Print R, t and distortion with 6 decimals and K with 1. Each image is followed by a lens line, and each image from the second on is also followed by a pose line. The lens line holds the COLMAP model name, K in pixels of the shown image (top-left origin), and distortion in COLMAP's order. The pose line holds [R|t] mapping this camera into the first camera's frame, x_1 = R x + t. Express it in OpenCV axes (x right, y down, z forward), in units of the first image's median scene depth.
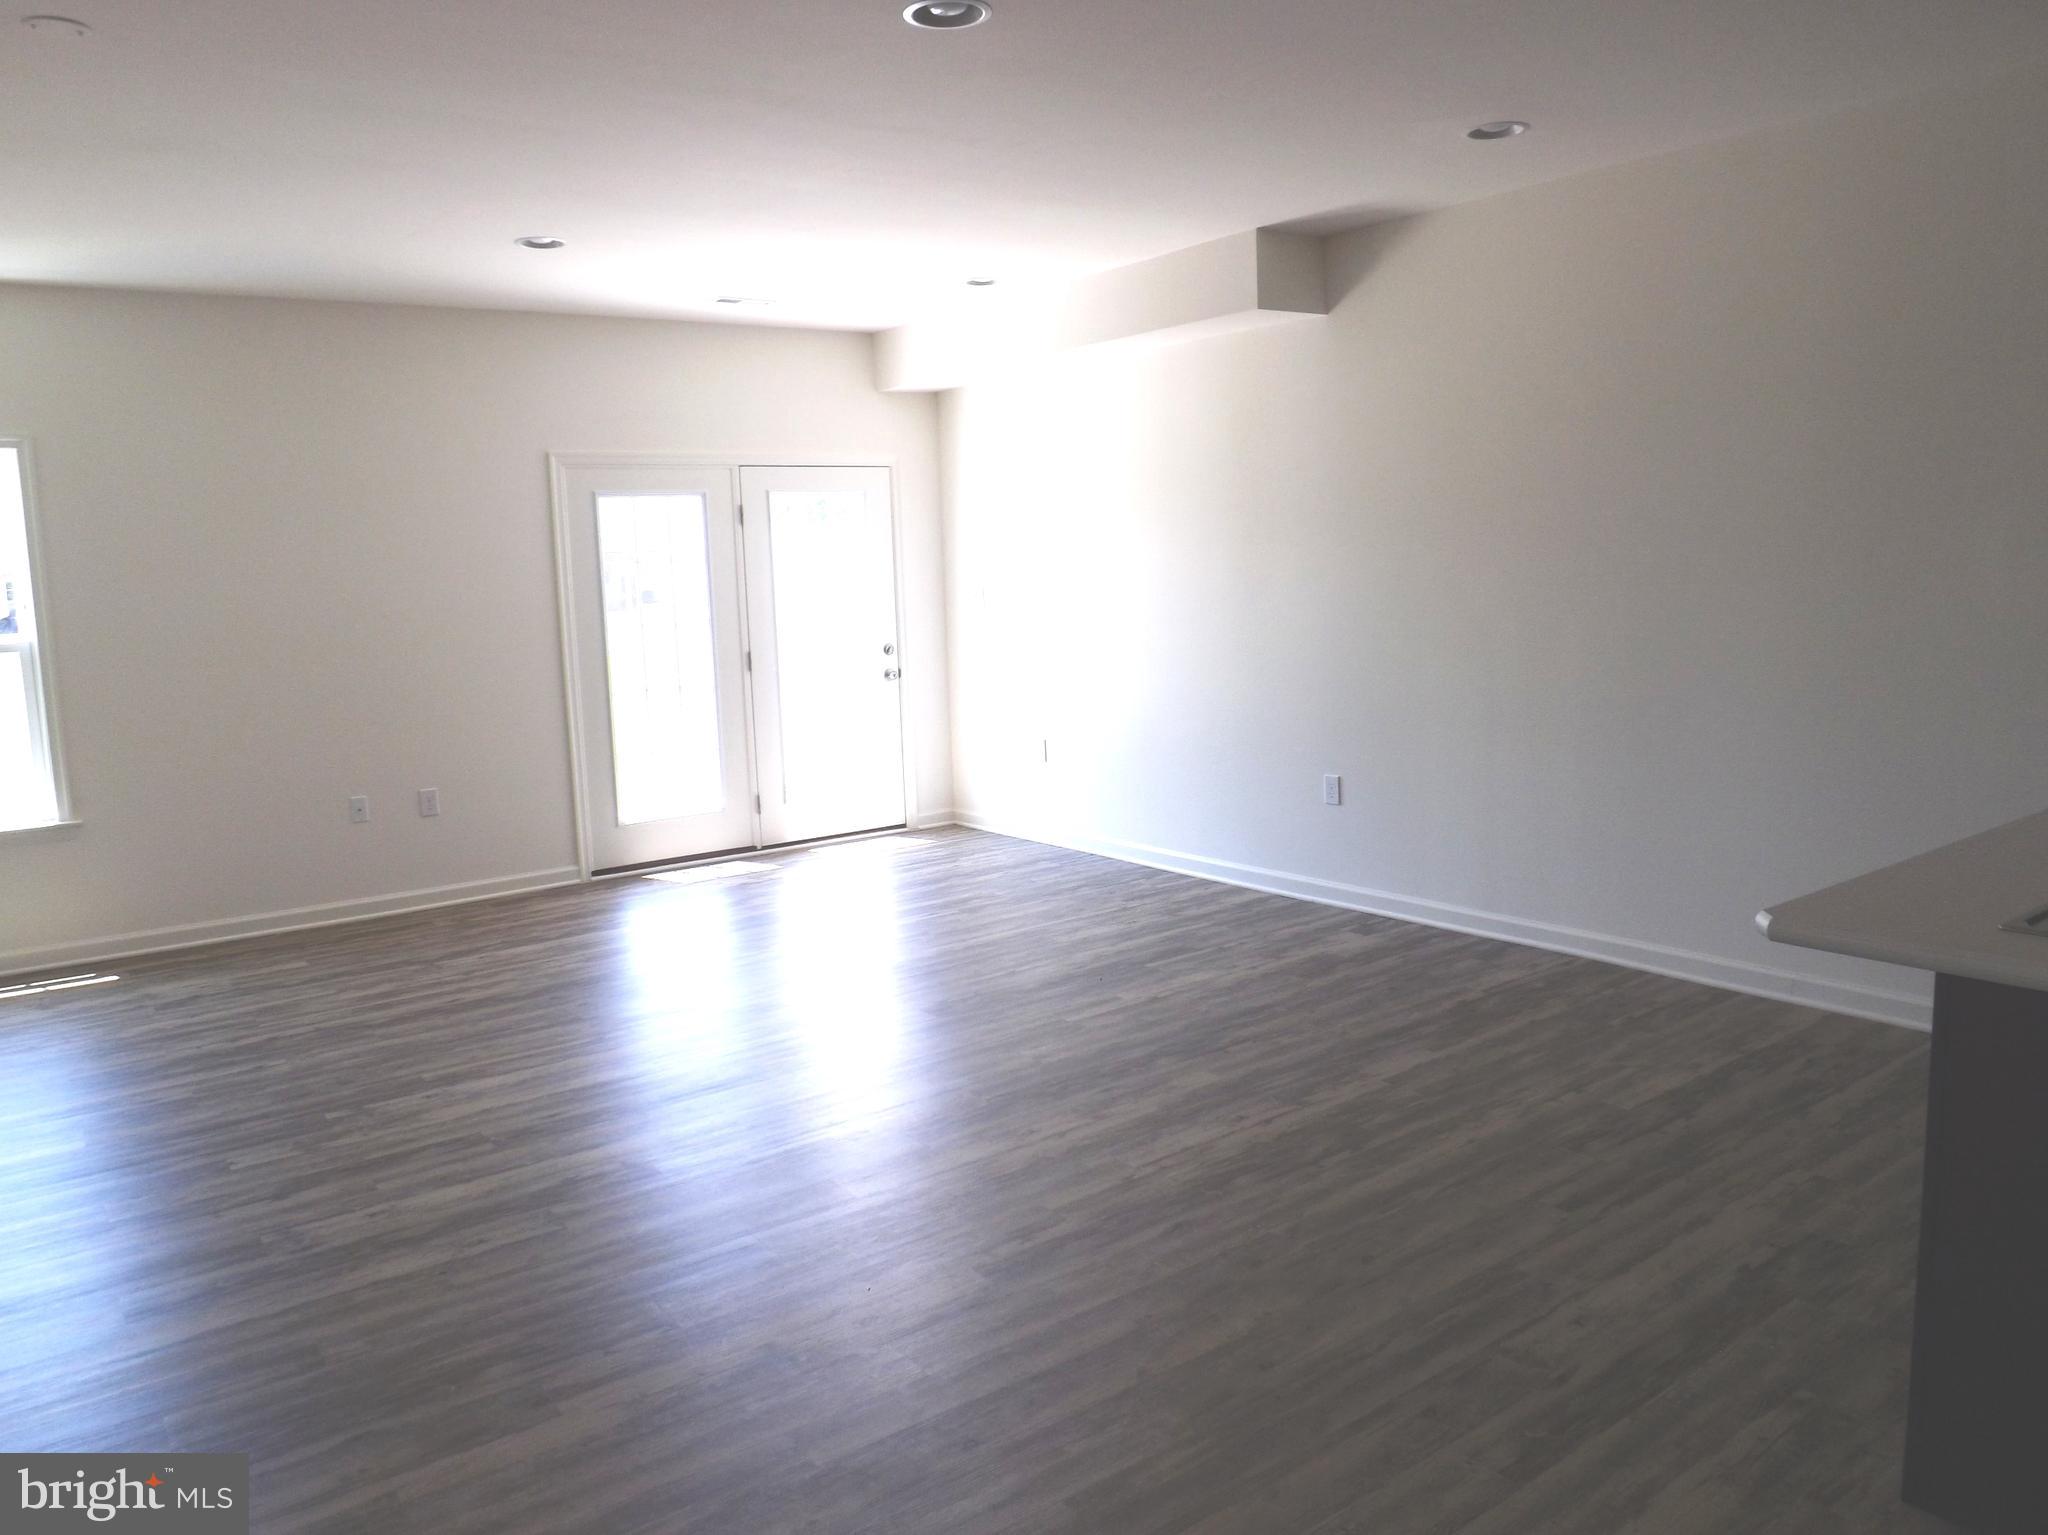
lens RADIAL K [[1460.9, 0, 1040.7], [0, 1460.9, 770.8], [0, 0, 1]] dist [-0.067416, 0.022169]
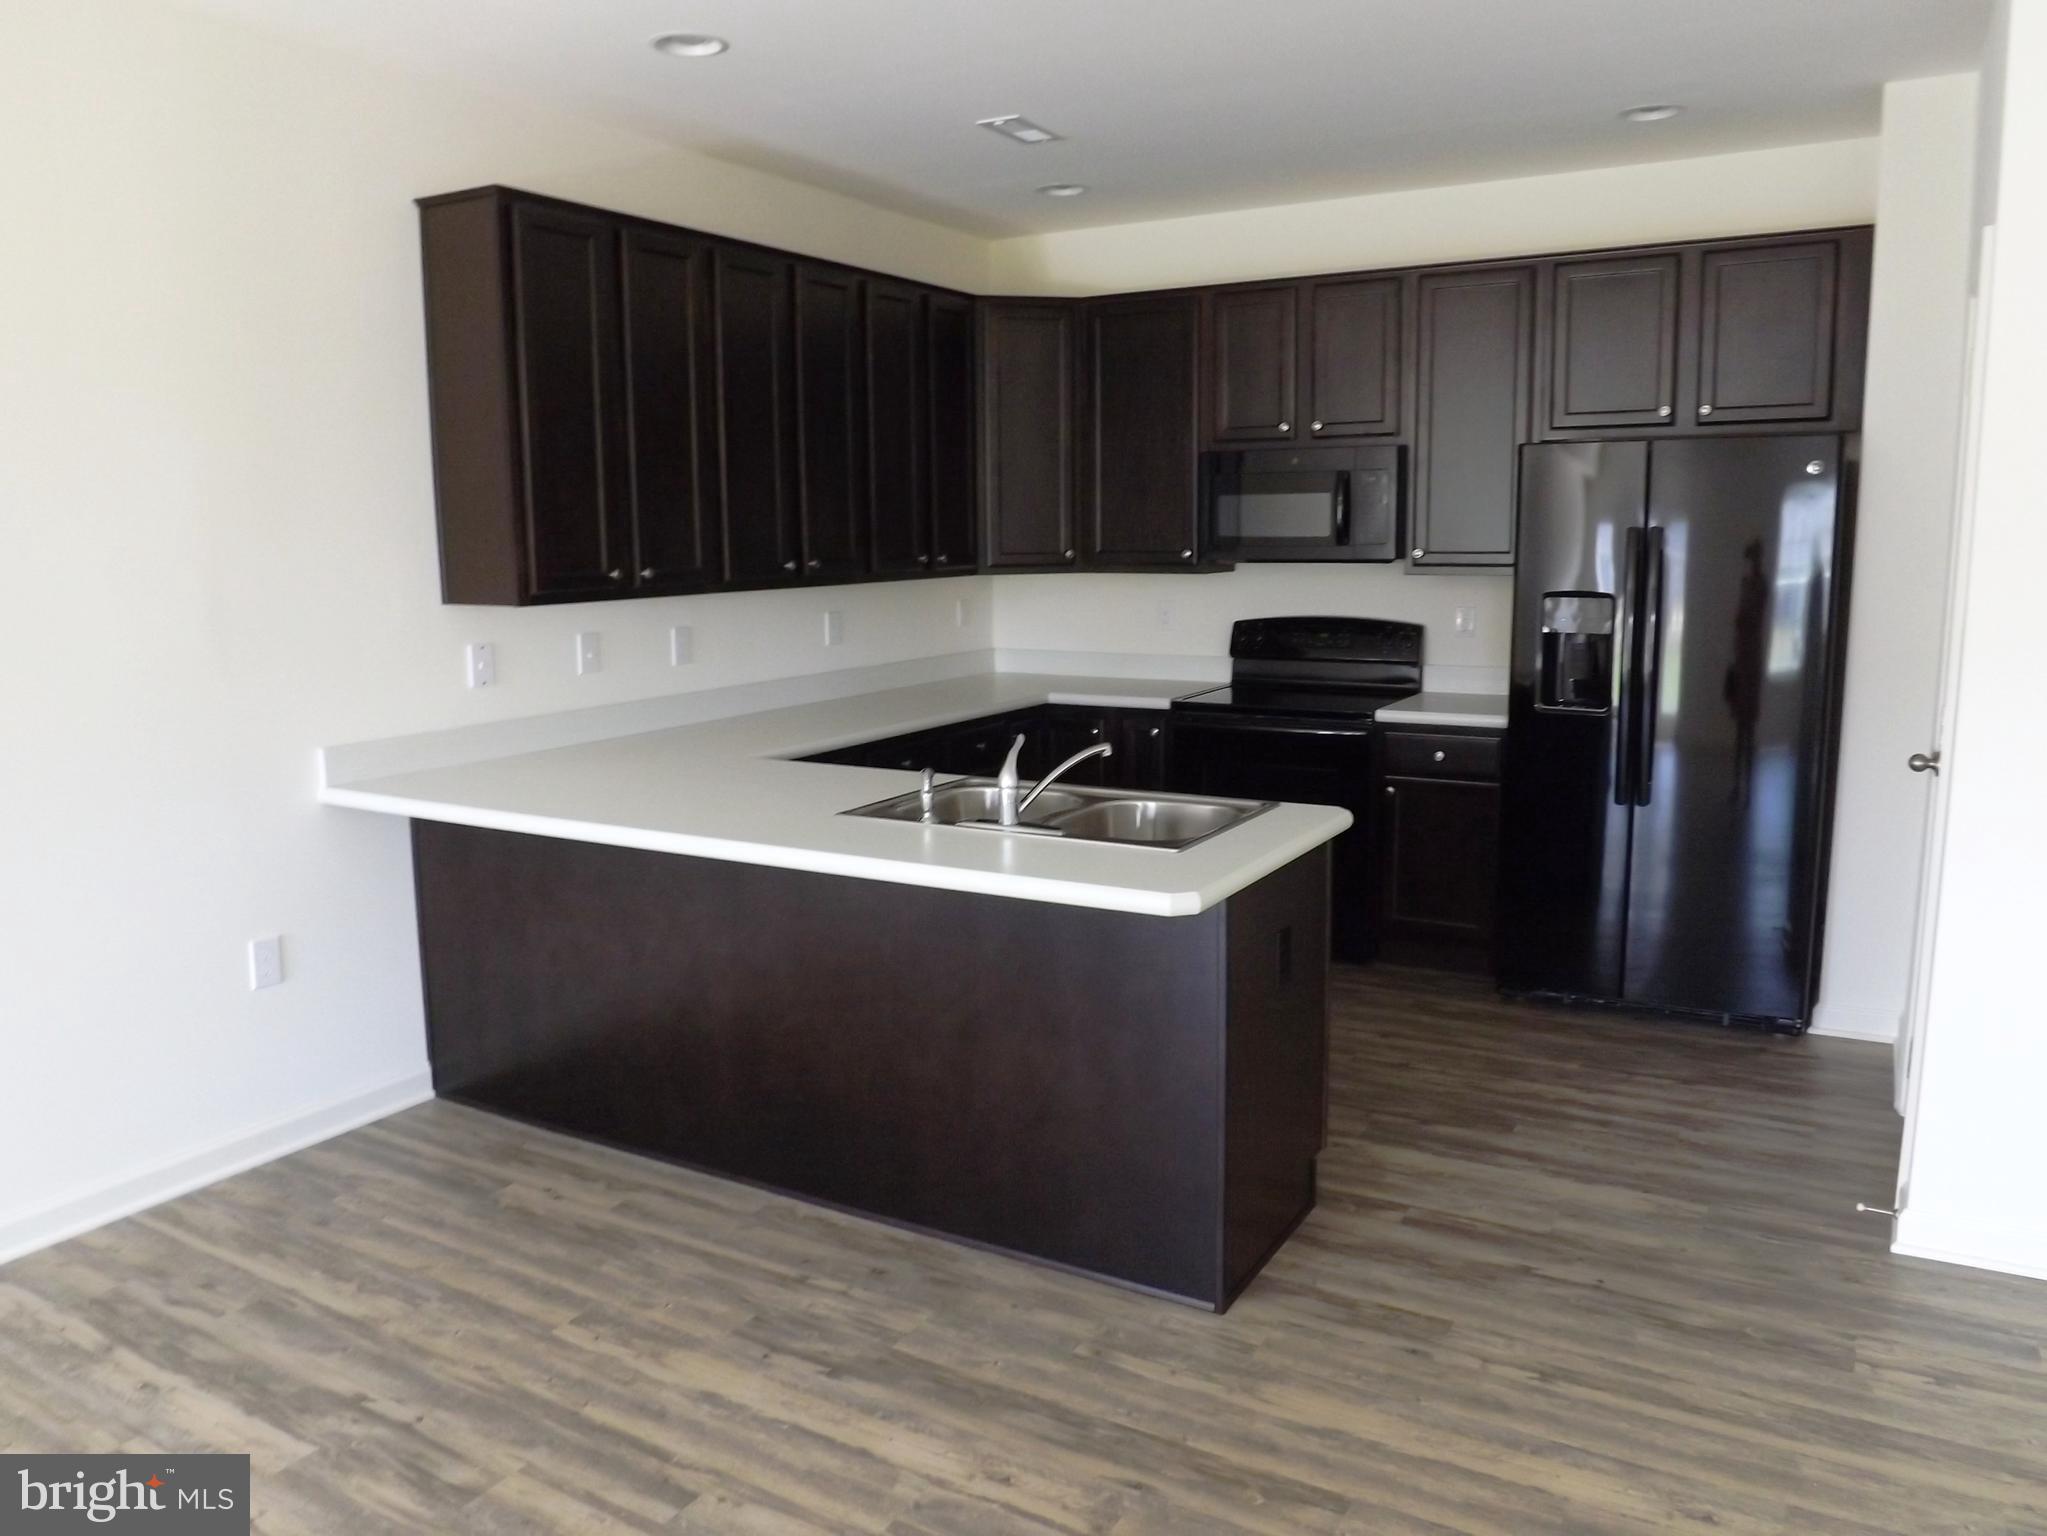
lens RADIAL K [[1460.2, 0, 1023.7], [0, 1460.2, 765.3], [0, 0, 1]] dist [-0.067416, 0.022169]
pose [[-0.395922, -0.098202, 0.913018, -0.299467], [0.157255, 0.972327, 0.172773, -0.136703], [-0.904719, 0.211981, -0.369523, 1.046568]]
